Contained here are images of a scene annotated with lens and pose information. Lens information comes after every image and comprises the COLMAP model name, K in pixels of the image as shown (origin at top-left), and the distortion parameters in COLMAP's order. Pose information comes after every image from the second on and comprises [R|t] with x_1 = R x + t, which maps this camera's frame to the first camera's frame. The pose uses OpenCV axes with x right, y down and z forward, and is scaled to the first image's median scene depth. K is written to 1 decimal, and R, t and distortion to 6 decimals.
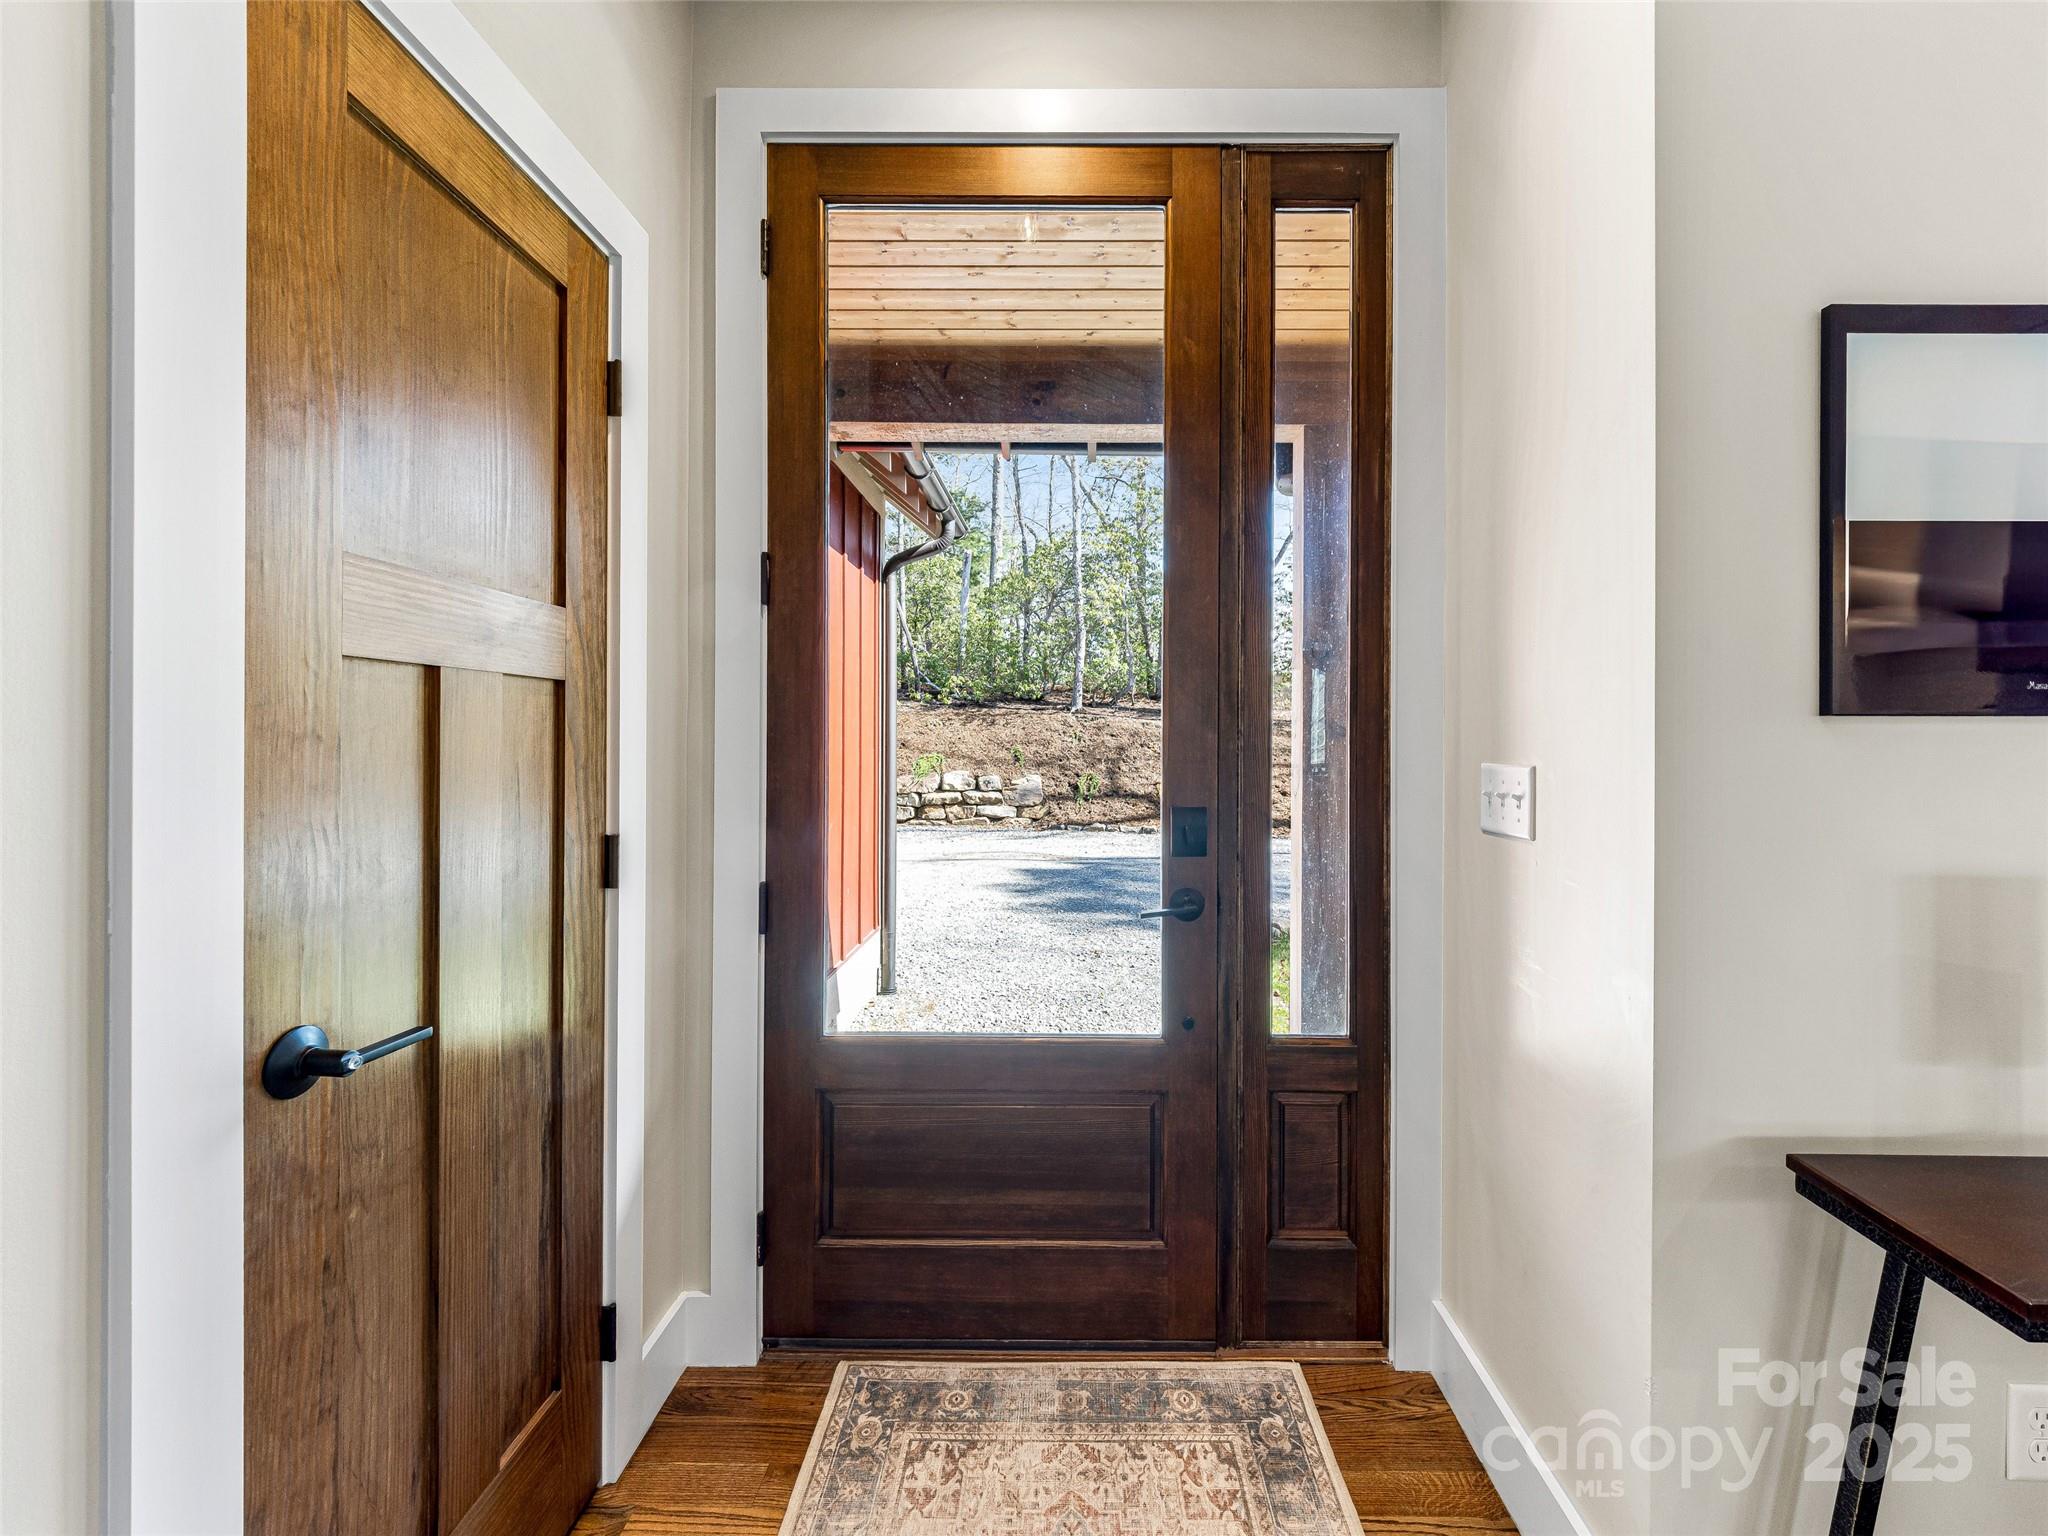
lens RADIAL K [[827.8, 0, 1050.3], [0, 827.8, 738.7], [0, 0, 1]] dist [-0.002691, -0.000177]
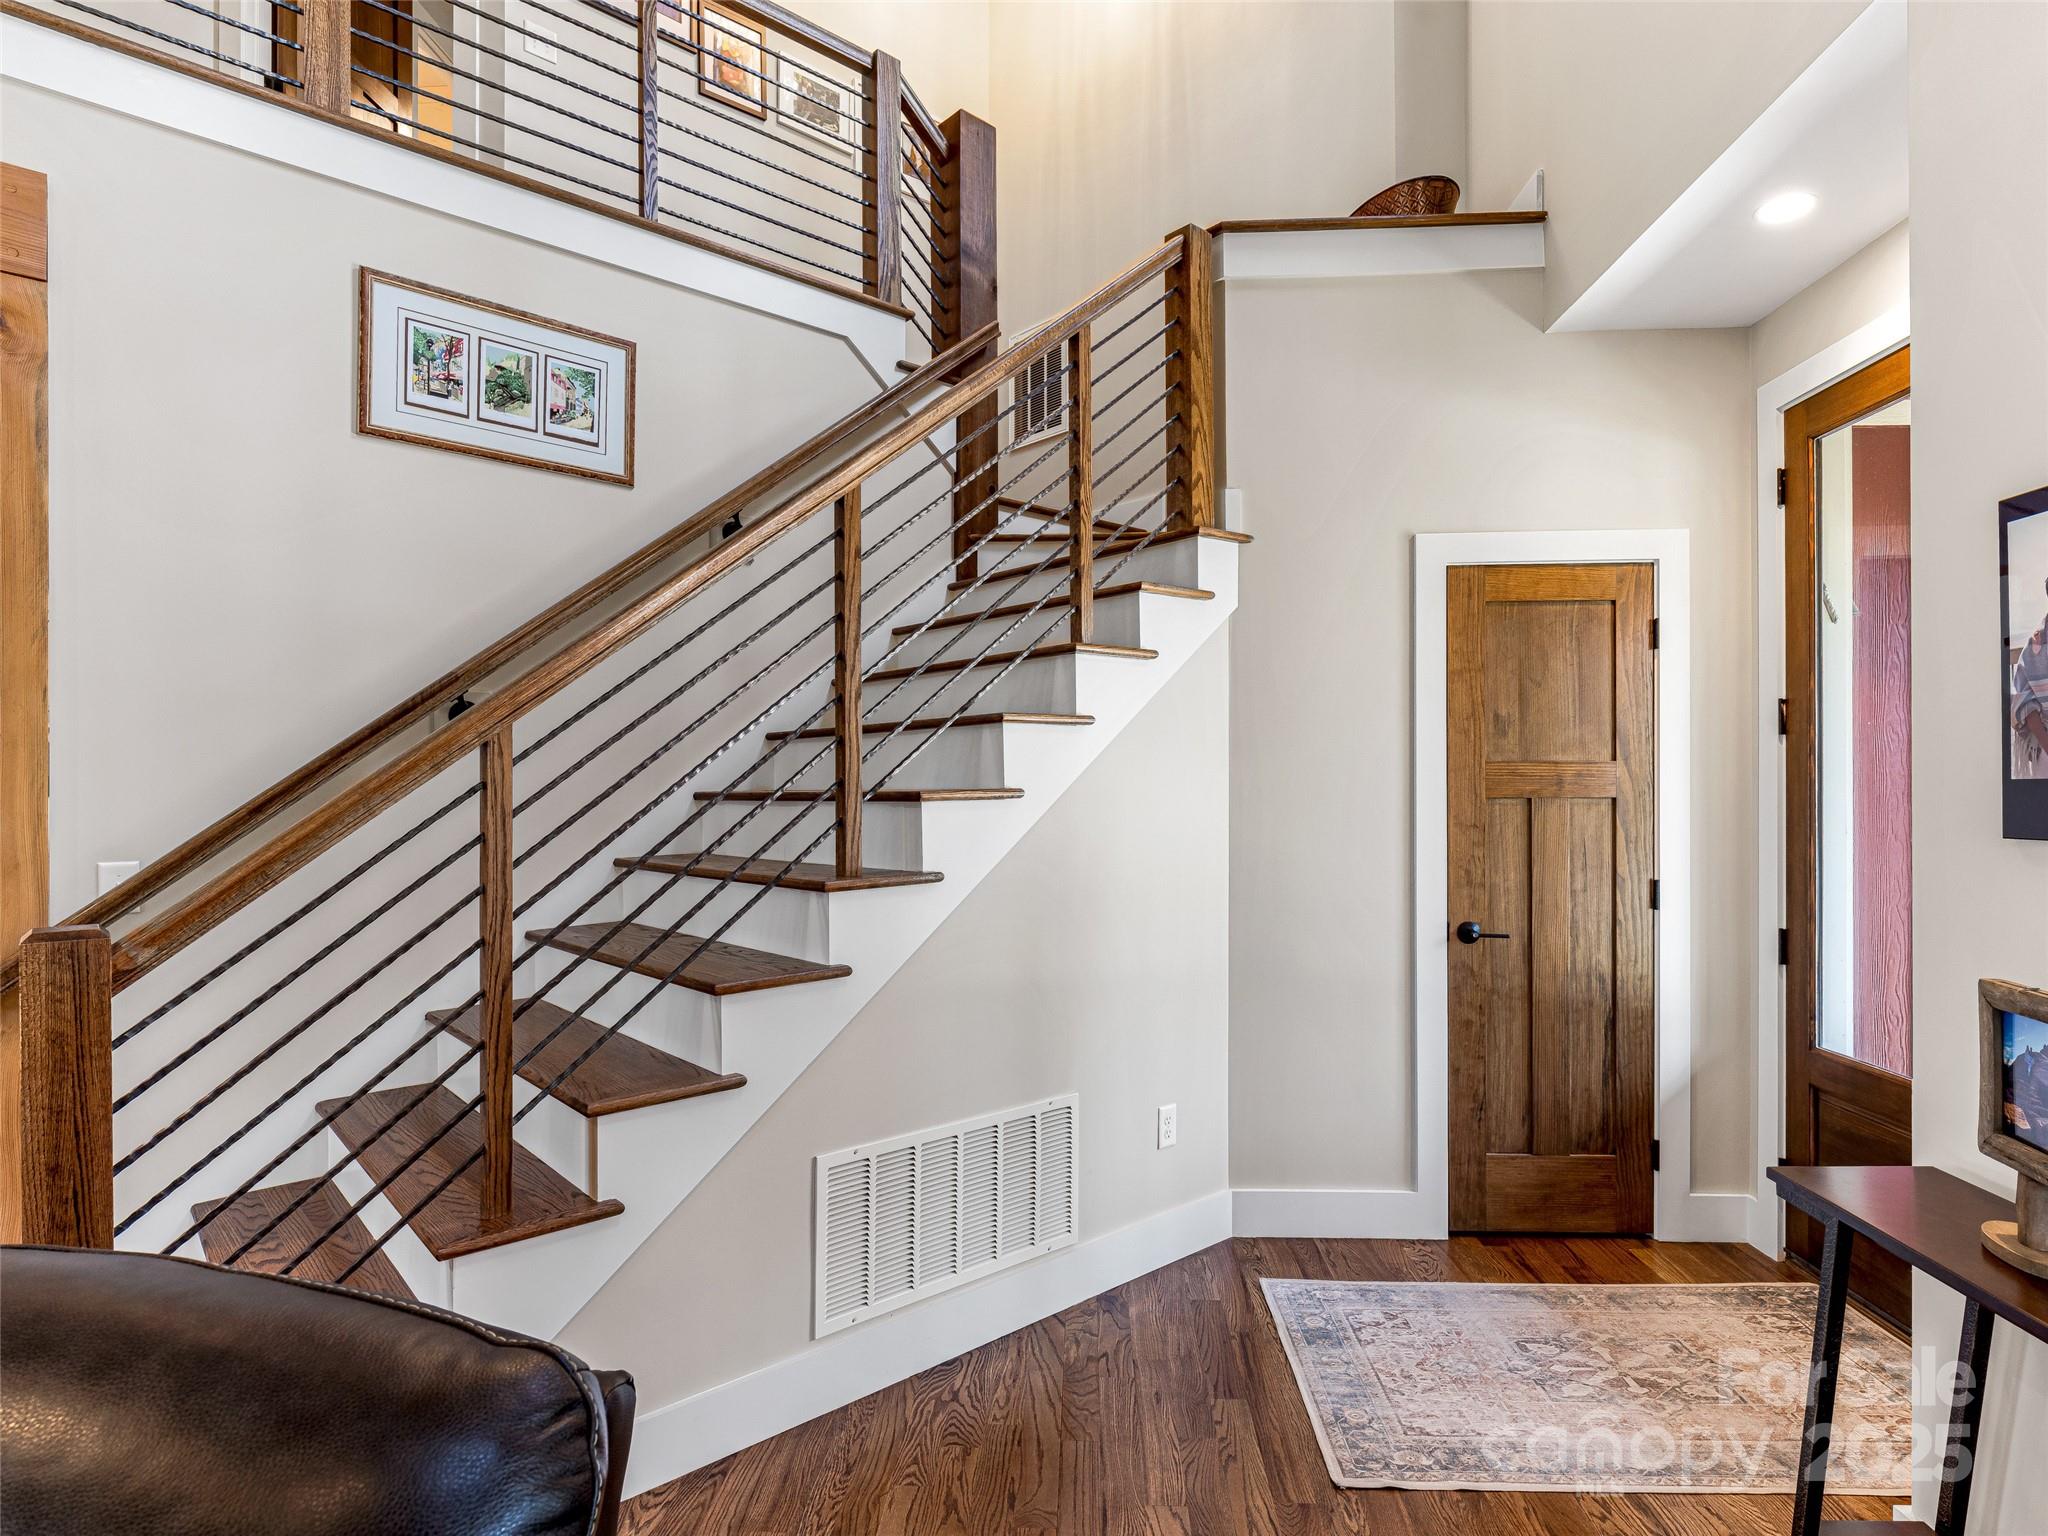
lens RADIAL K [[1099.1, 0, 1025.2], [0, 1099.1, 787.1], [0, 0, 1]] dist [0.005455, 0.000408]
pose [[-0.057608, -0.012979, -0.998255, 2.083323], [0.000787, 0.999915, -0.013046, -0.060748], [0.998339, -0.001538, -0.057592, -0.256472]]
